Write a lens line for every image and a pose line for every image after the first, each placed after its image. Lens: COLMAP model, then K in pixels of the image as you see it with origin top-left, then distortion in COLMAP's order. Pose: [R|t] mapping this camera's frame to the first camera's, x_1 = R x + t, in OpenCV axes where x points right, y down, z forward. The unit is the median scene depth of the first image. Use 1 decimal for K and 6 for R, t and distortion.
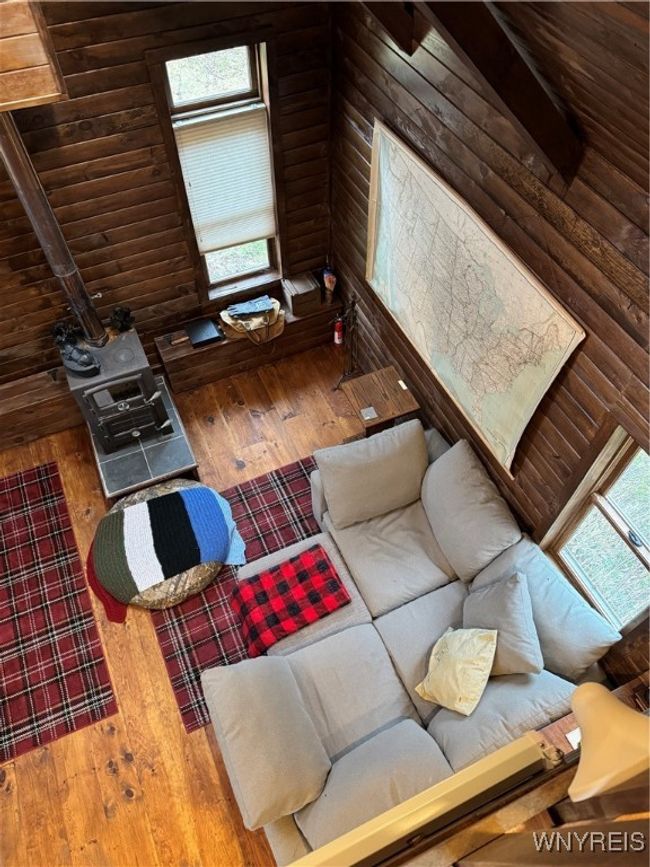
lens RADIAL K [[616.5, 0, 327.6], [0, 616.5, 438.0], [0, 0, 1]] dist [0.038149, 0.002983]
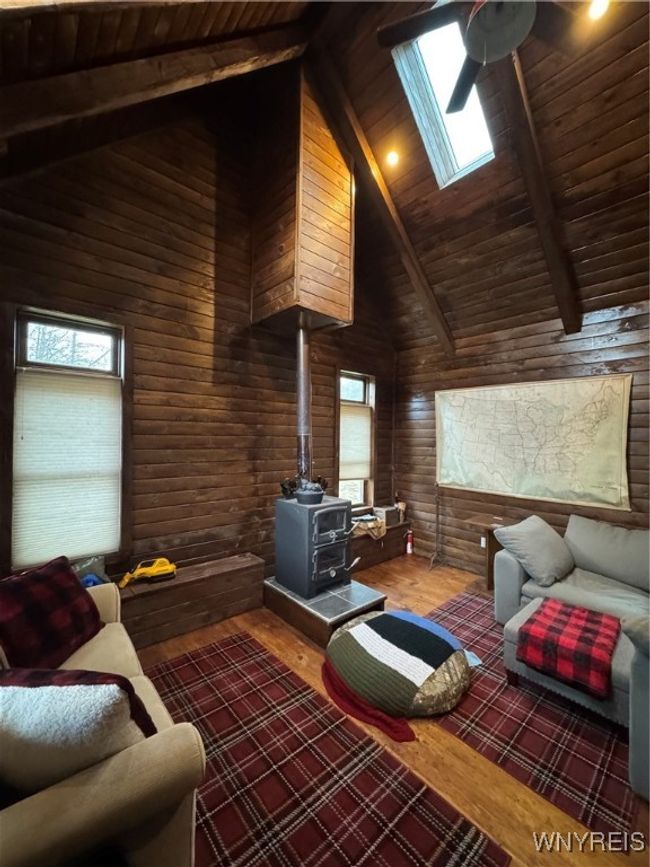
lens RADIAL K [[345.2, 0, 324.0], [0, 345.2, 435.5], [0, 0, 1]] dist [-0.007436, -0.000147]
pose [[0.958096, 0.011742, 0.286208, -0.563221], [0.228190, 0.572687, -0.787375, 0.388921], [-0.173153, 0.819690, 0.546009, 0.466016]]
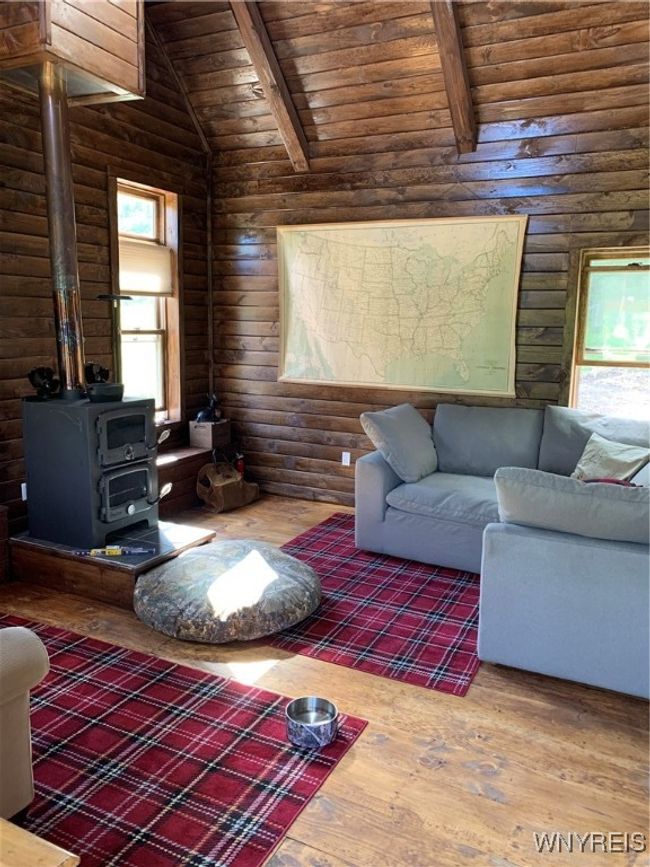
lens RADIAL K [[657.9, 0, 322.5], [0, 657.9, 436.1], [0, 0, 1]] dist [-0.021263, -0.014231]
pose [[0.773926, -0.093717, 0.626303, -0.679211], [0.508948, 0.680561, -0.527075, 0.516658], [-0.376842, 0.726673, 0.574401, 0.418716]]
